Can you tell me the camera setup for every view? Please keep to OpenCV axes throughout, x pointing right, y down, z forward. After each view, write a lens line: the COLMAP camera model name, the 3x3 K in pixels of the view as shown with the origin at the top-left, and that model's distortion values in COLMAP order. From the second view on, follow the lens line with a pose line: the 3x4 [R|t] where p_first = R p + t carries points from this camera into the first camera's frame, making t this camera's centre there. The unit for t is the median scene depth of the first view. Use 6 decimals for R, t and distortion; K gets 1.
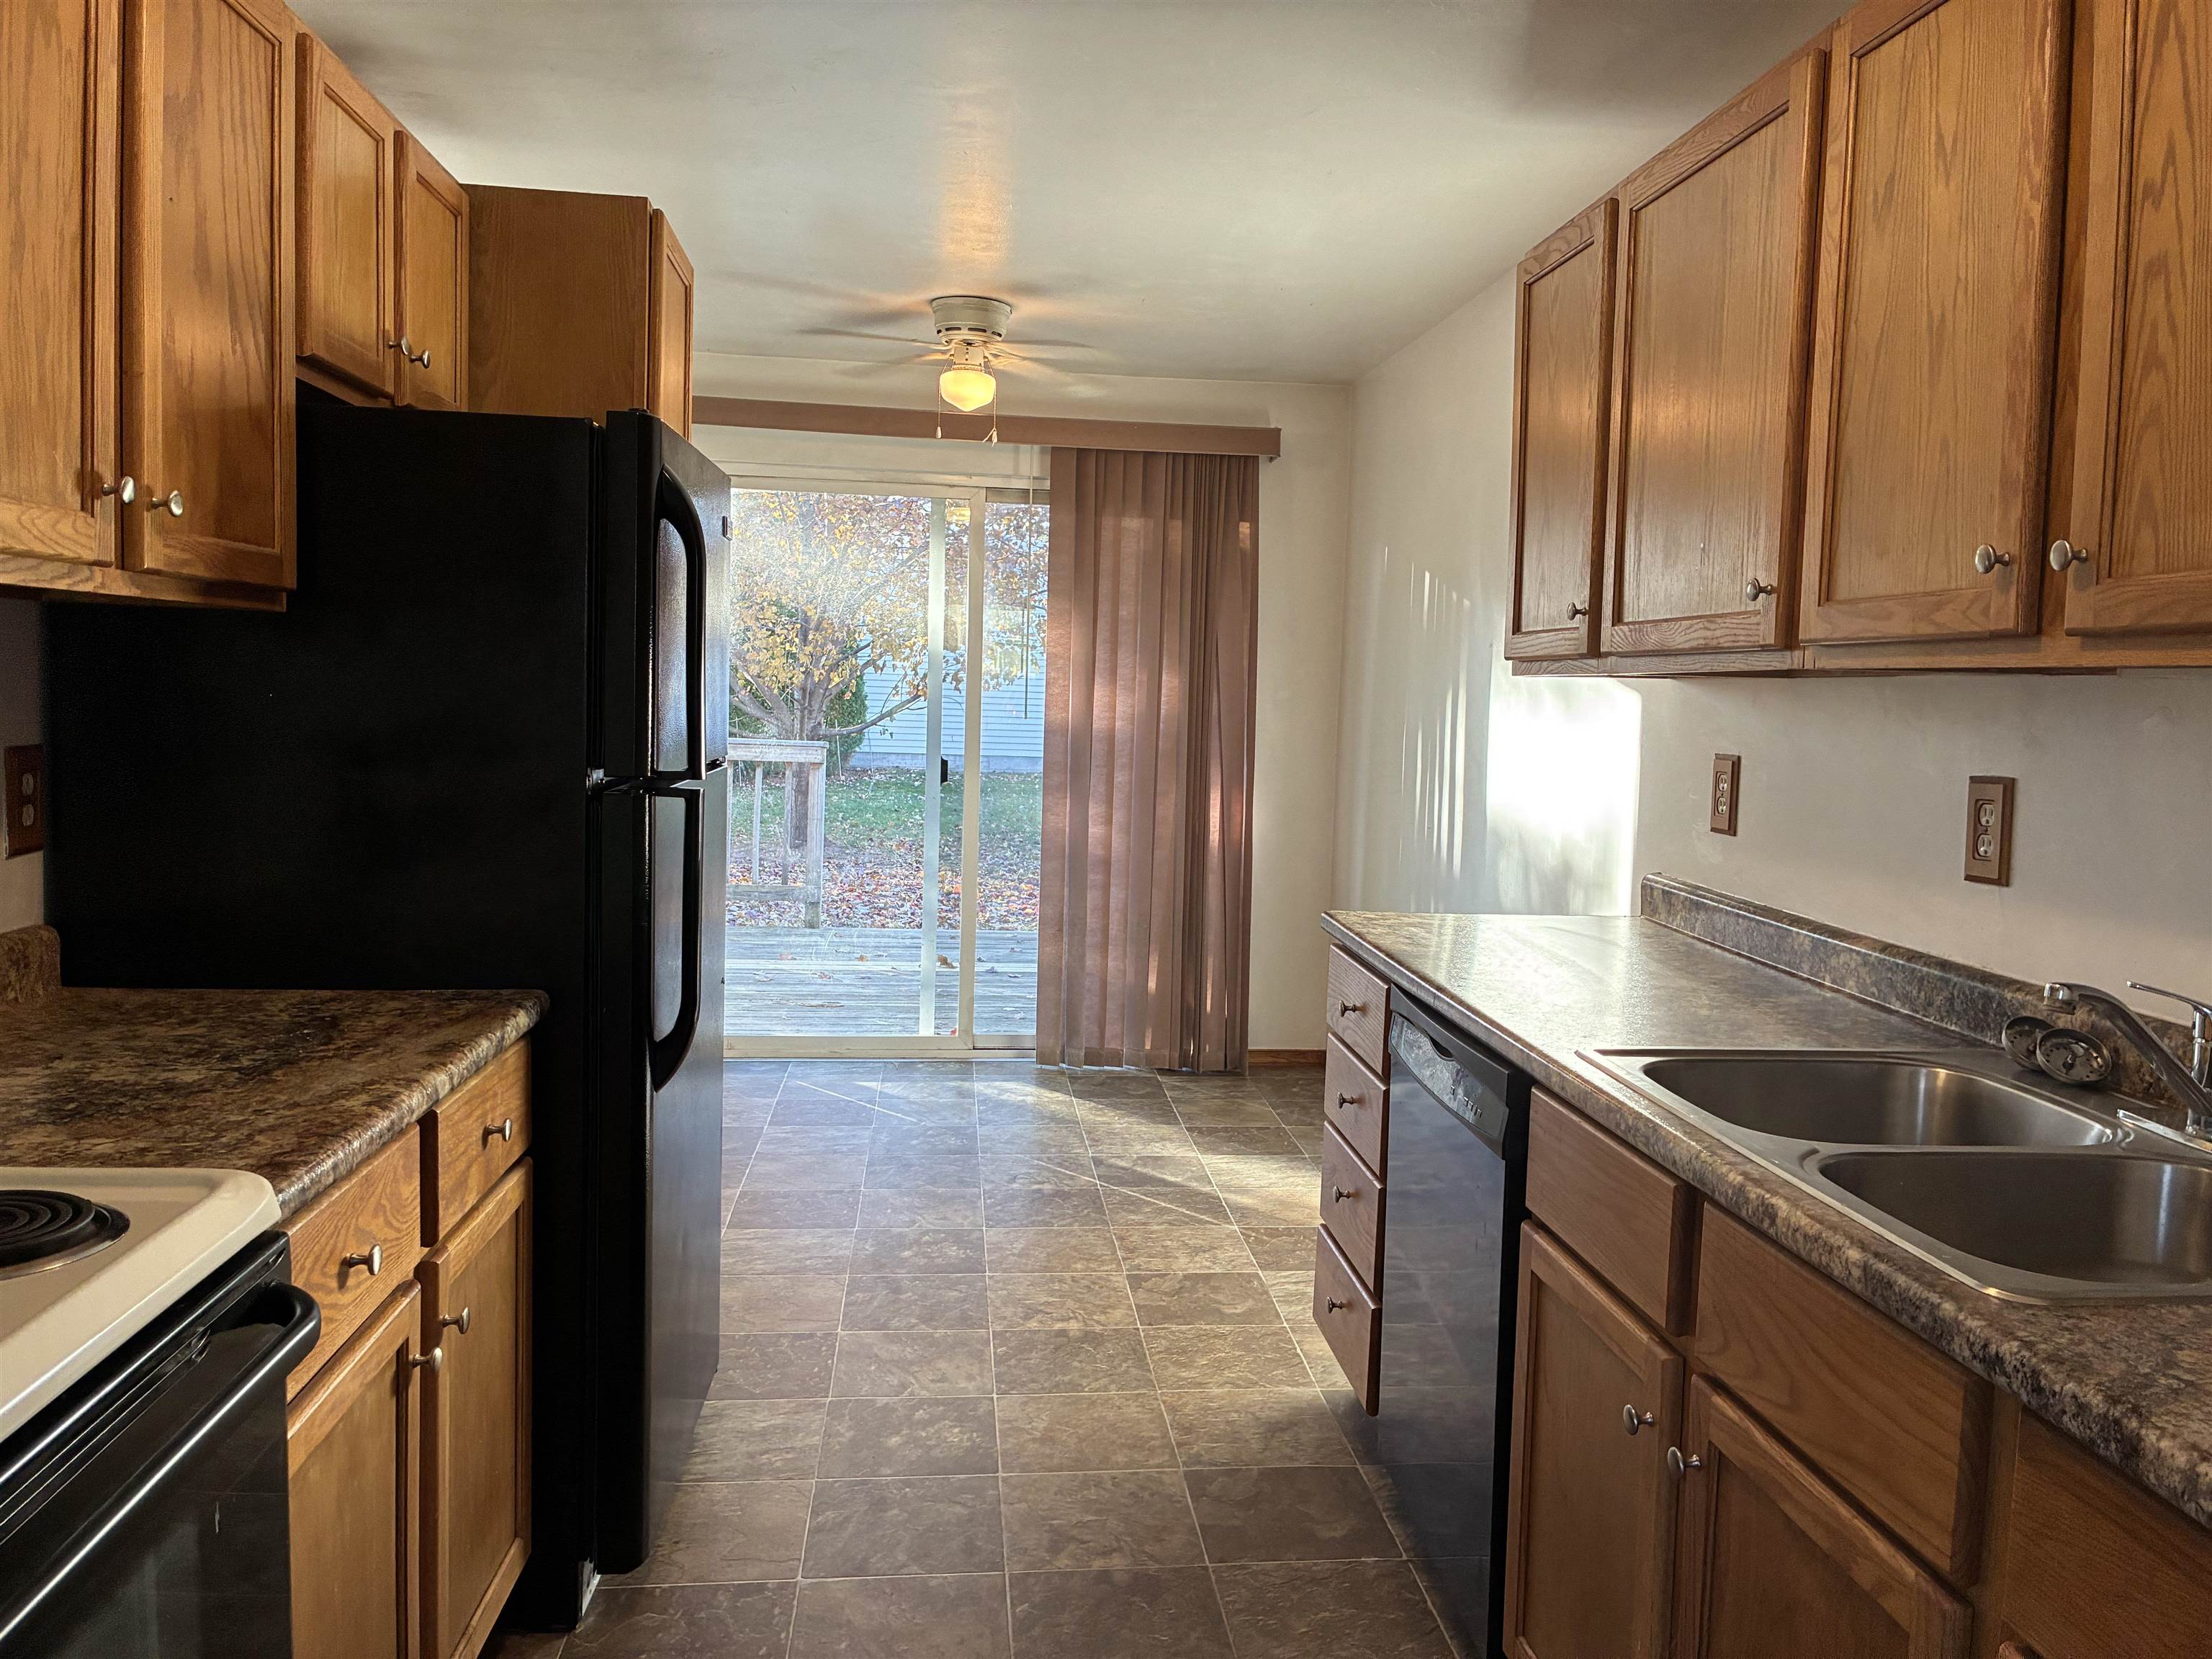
lens RADIAL K [[1669.1, 0, 1119.0], [0, 1669.1, 821.0], [0, 0, 1]] dist [0.051720, -0.071146]
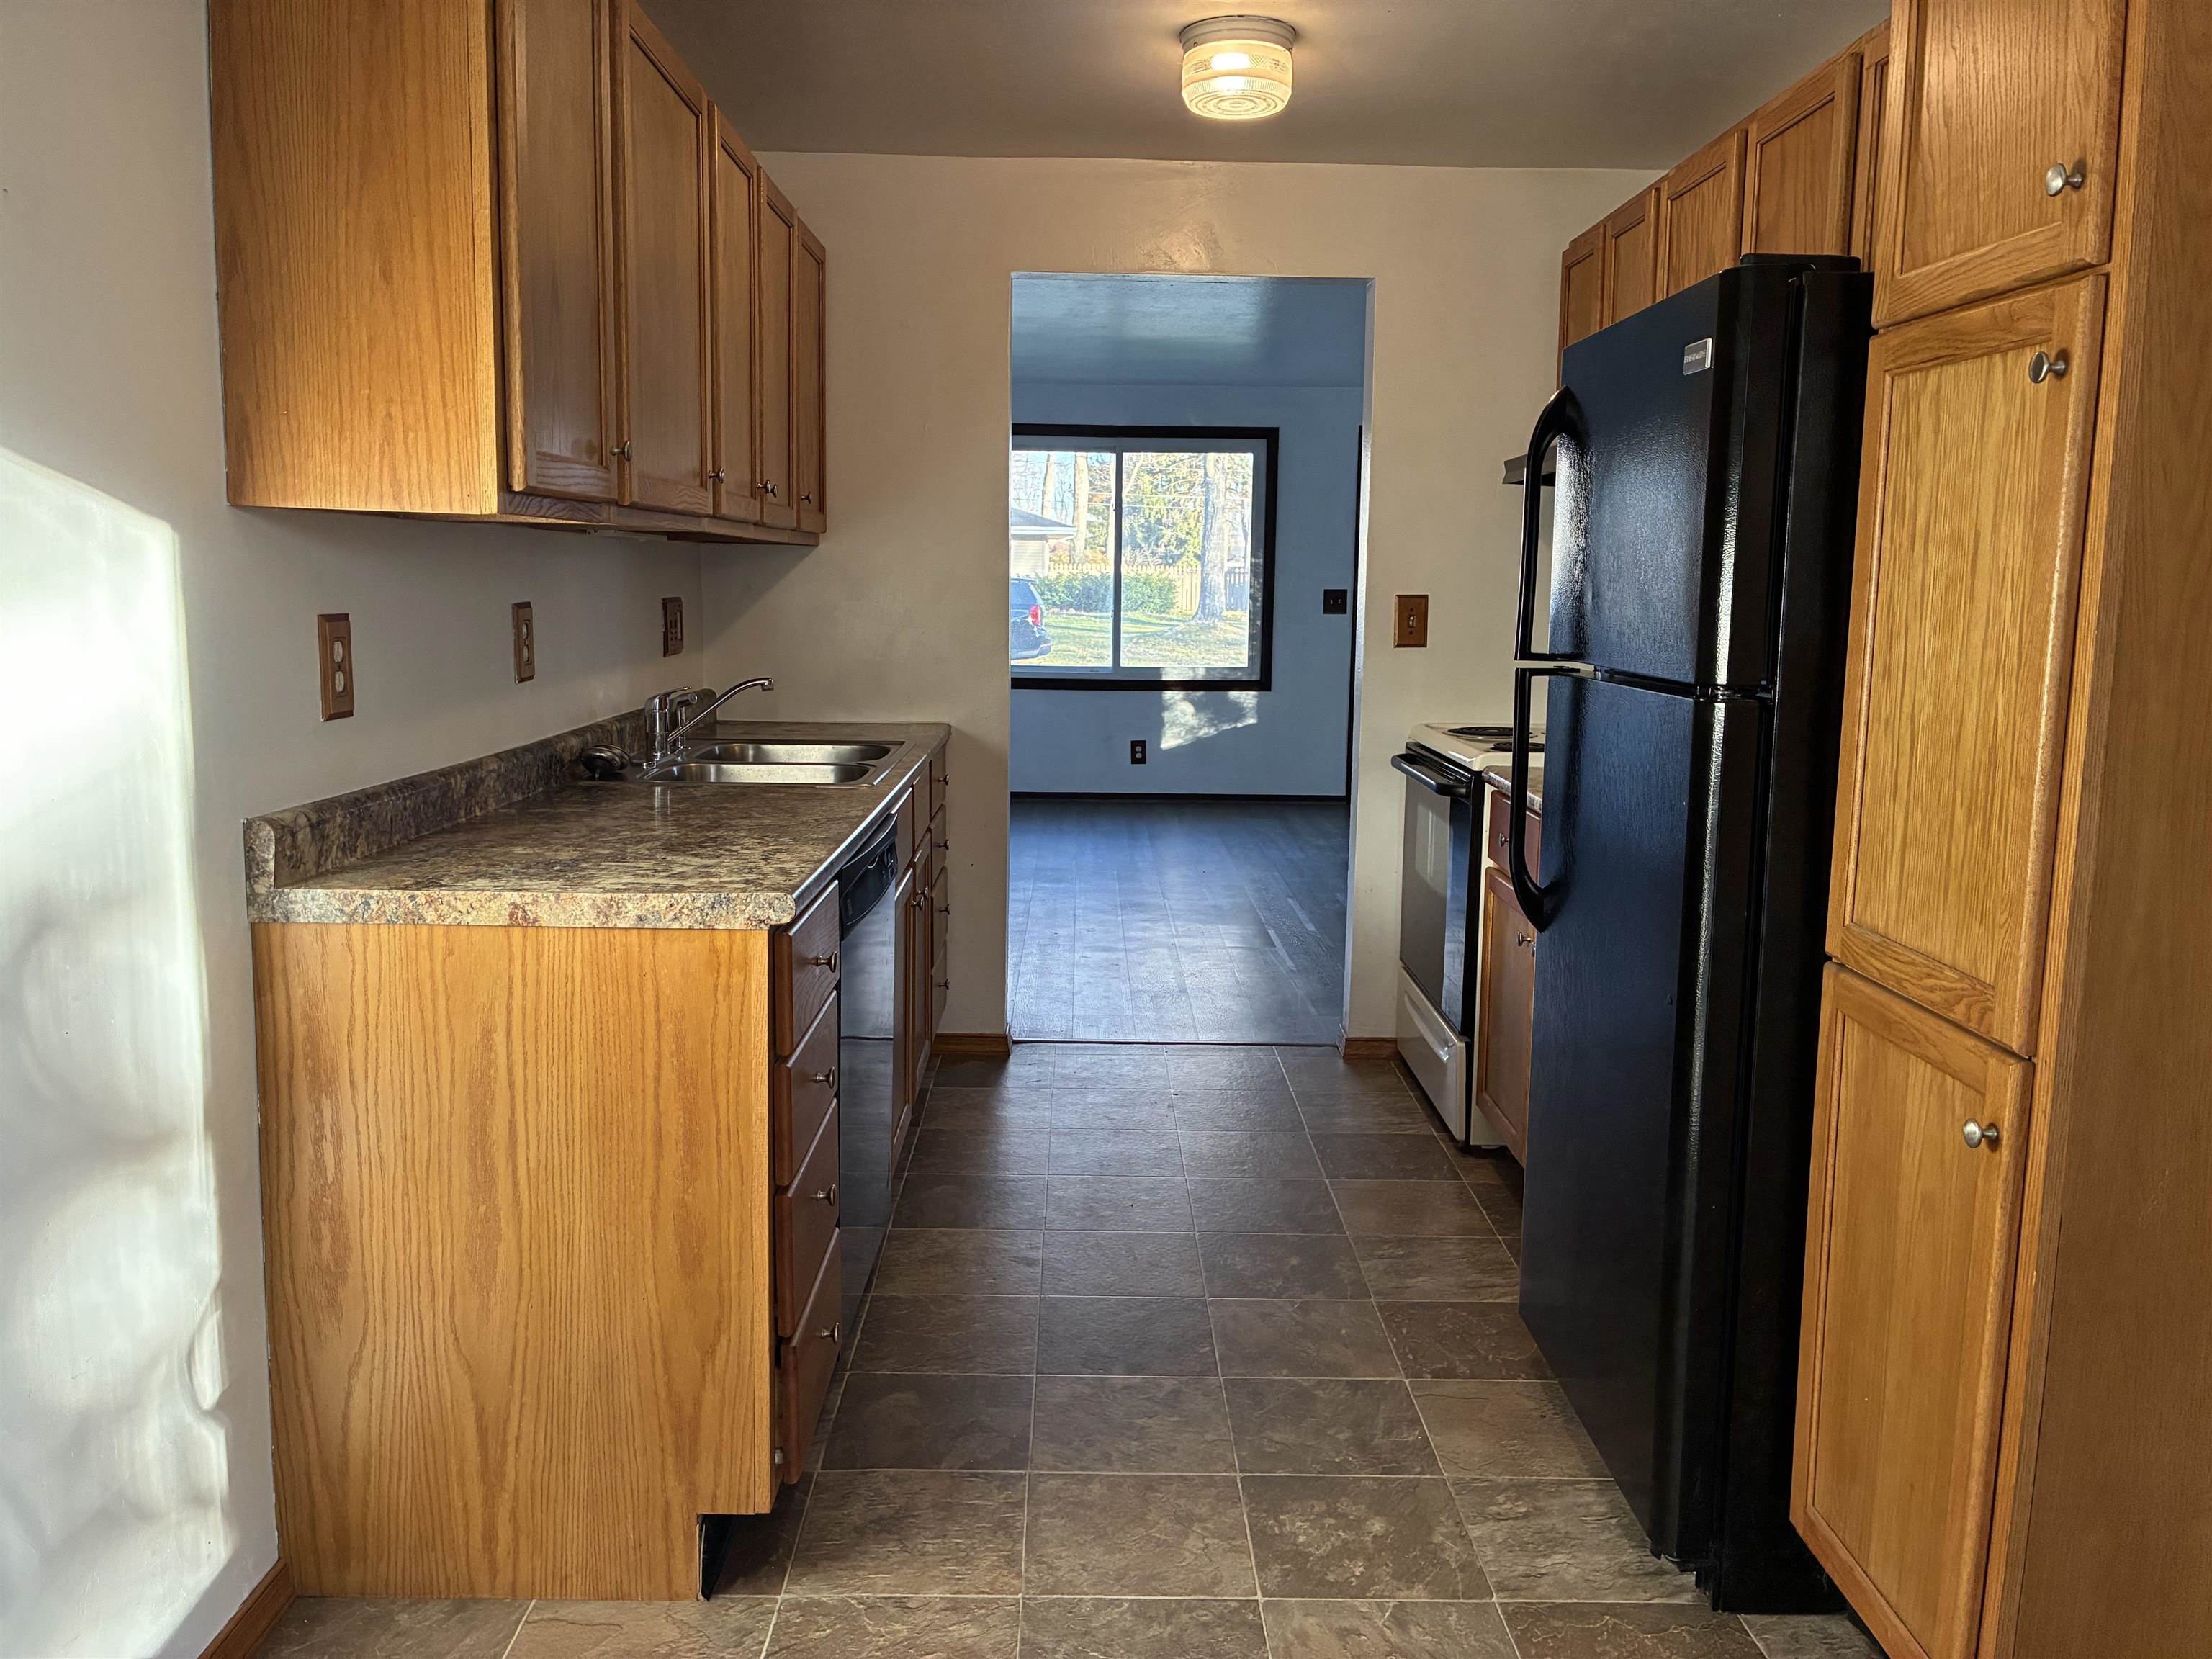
lens RADIAL K [[1669.1, 0, 1117.0], [0, 1669.1, 809.5], [0, 0, 1]] dist [0.051720, -0.071146]
pose [[-0.995775, -0.054415, 0.073972, -0.070466], [-0.036851, 0.974608, 0.220865, -0.180995], [-0.084112, 0.217206, -0.972495, 2.320564]]
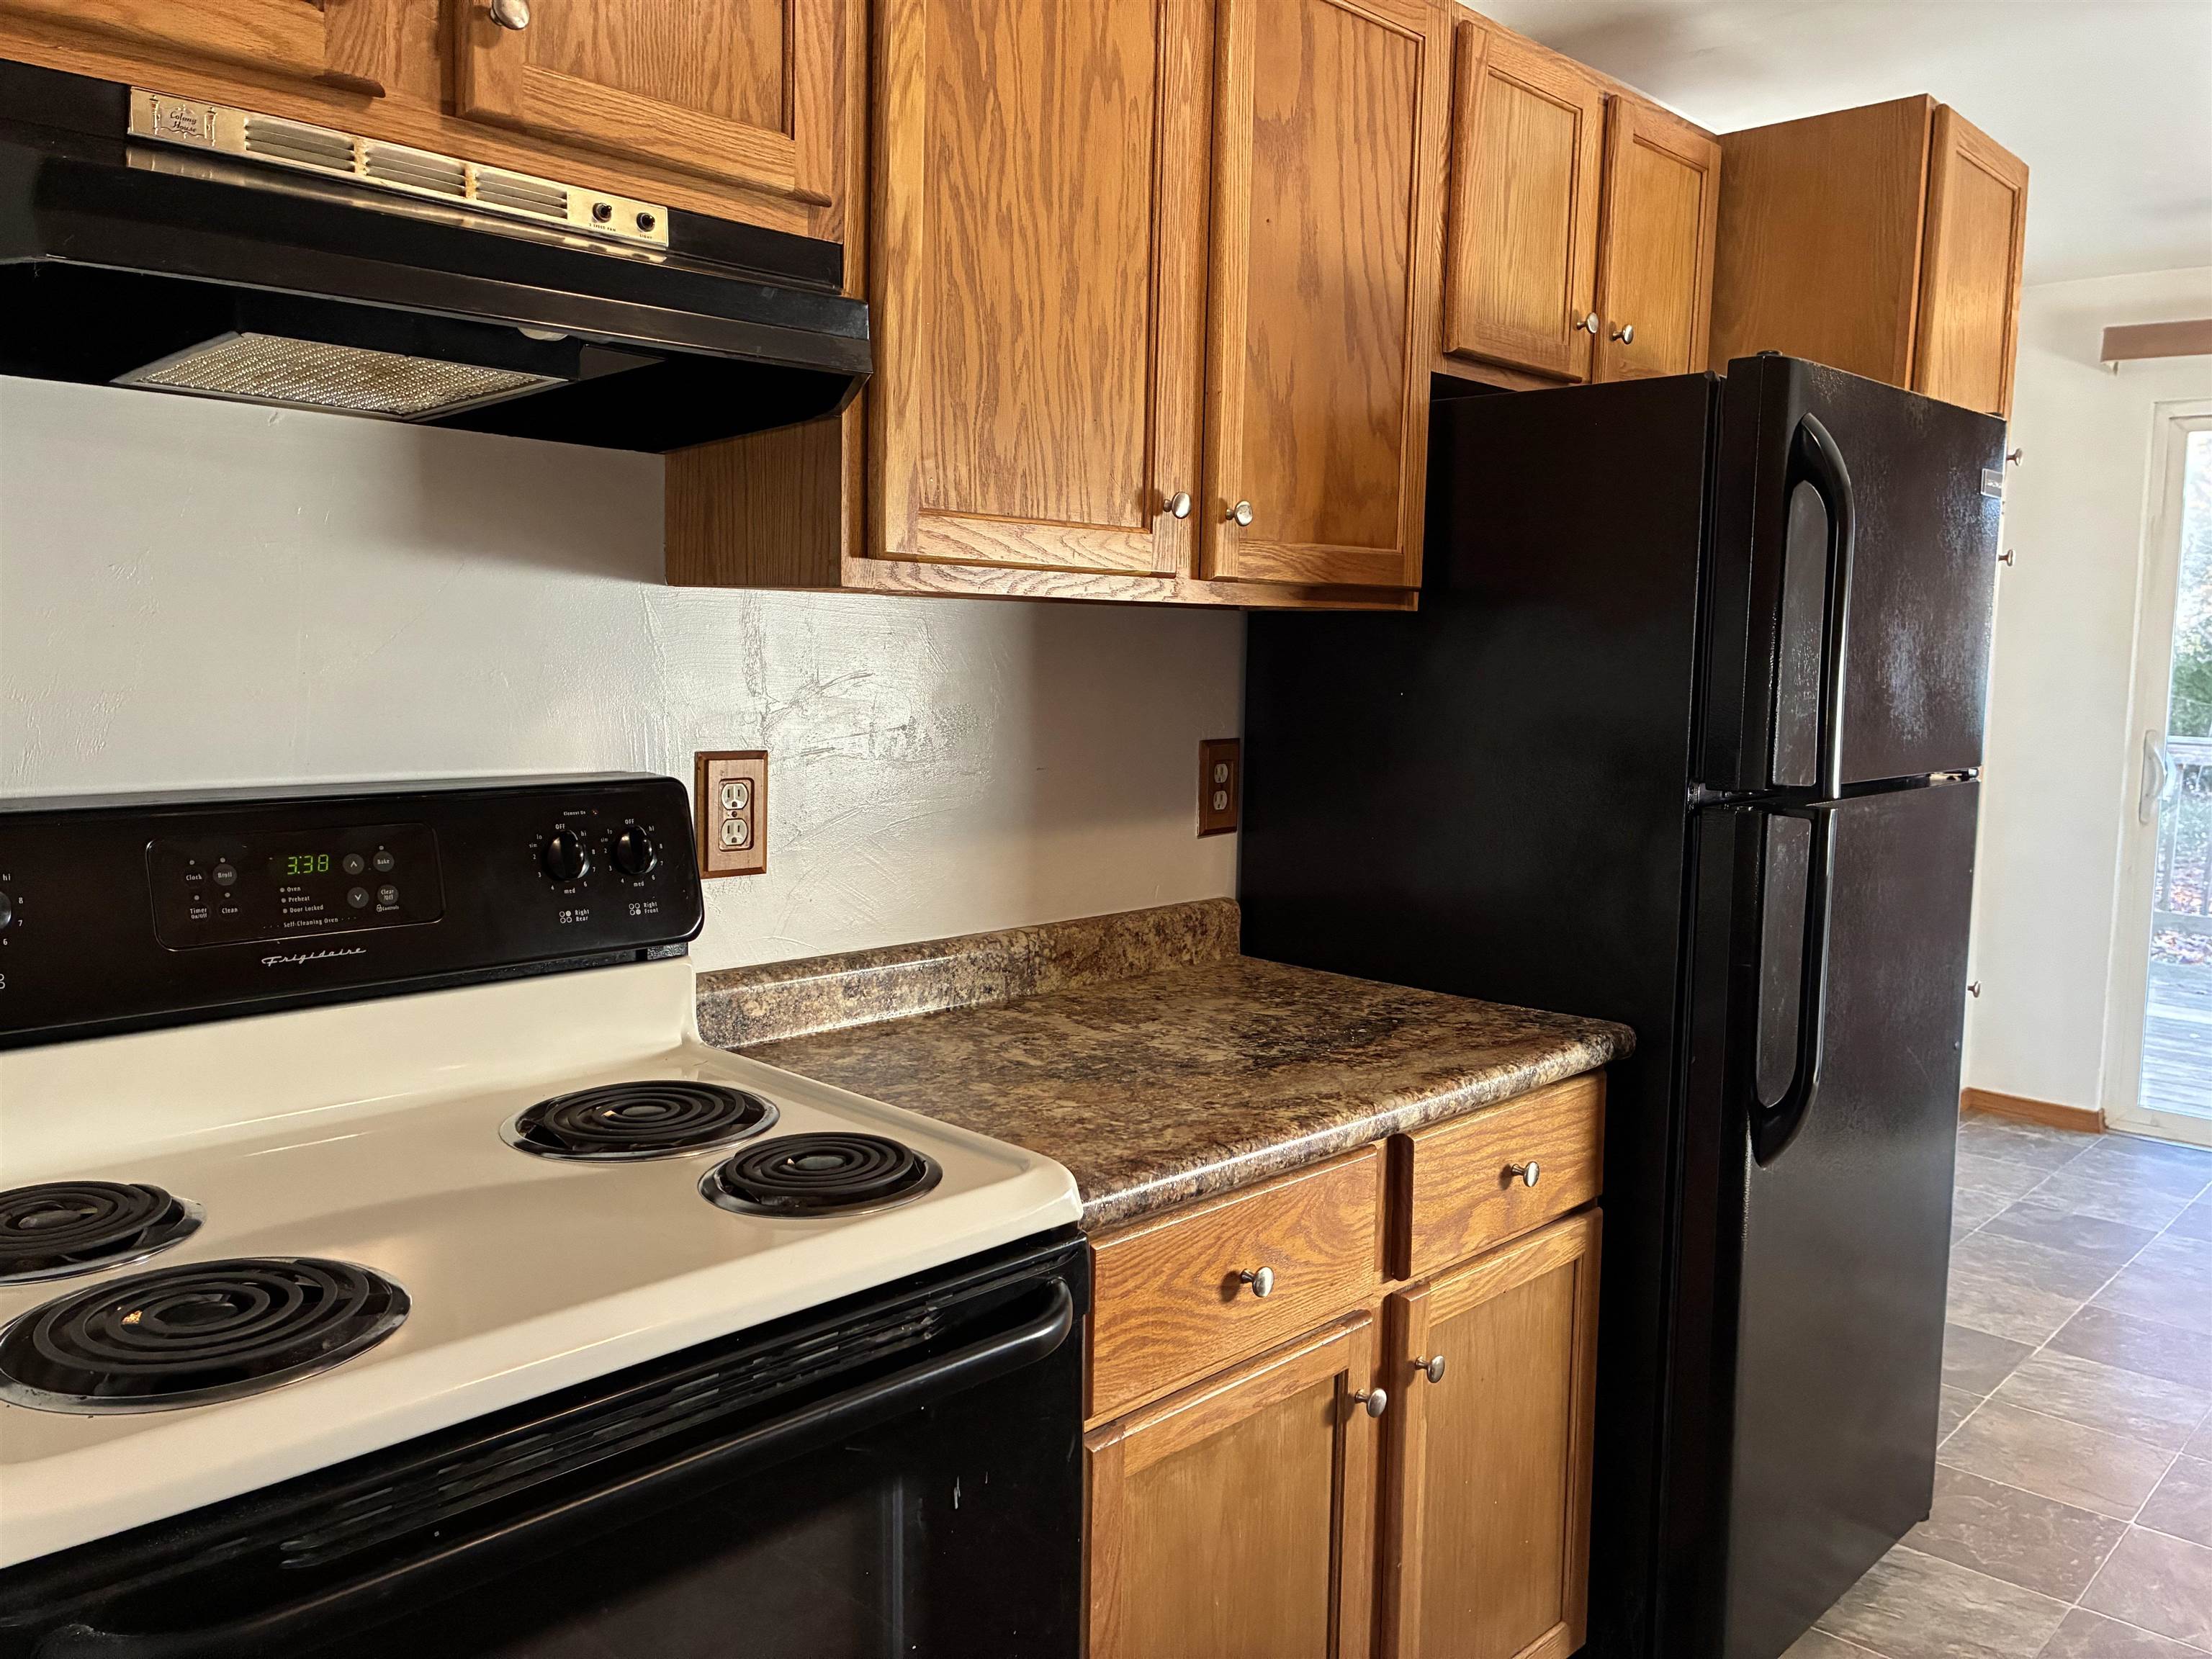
lens RADIAL K [[1669.1, 0, 1112.9], [0, 1669.1, 811.6], [0, 0, 1]] dist [0.051720, -0.071146]
pose [[0.641074, 0.057204, -0.765344, 0.162597], [-0.058013, 0.997977, 0.025998, -0.020634], [0.765283, 0.027733, 0.643096, 0.223996]]
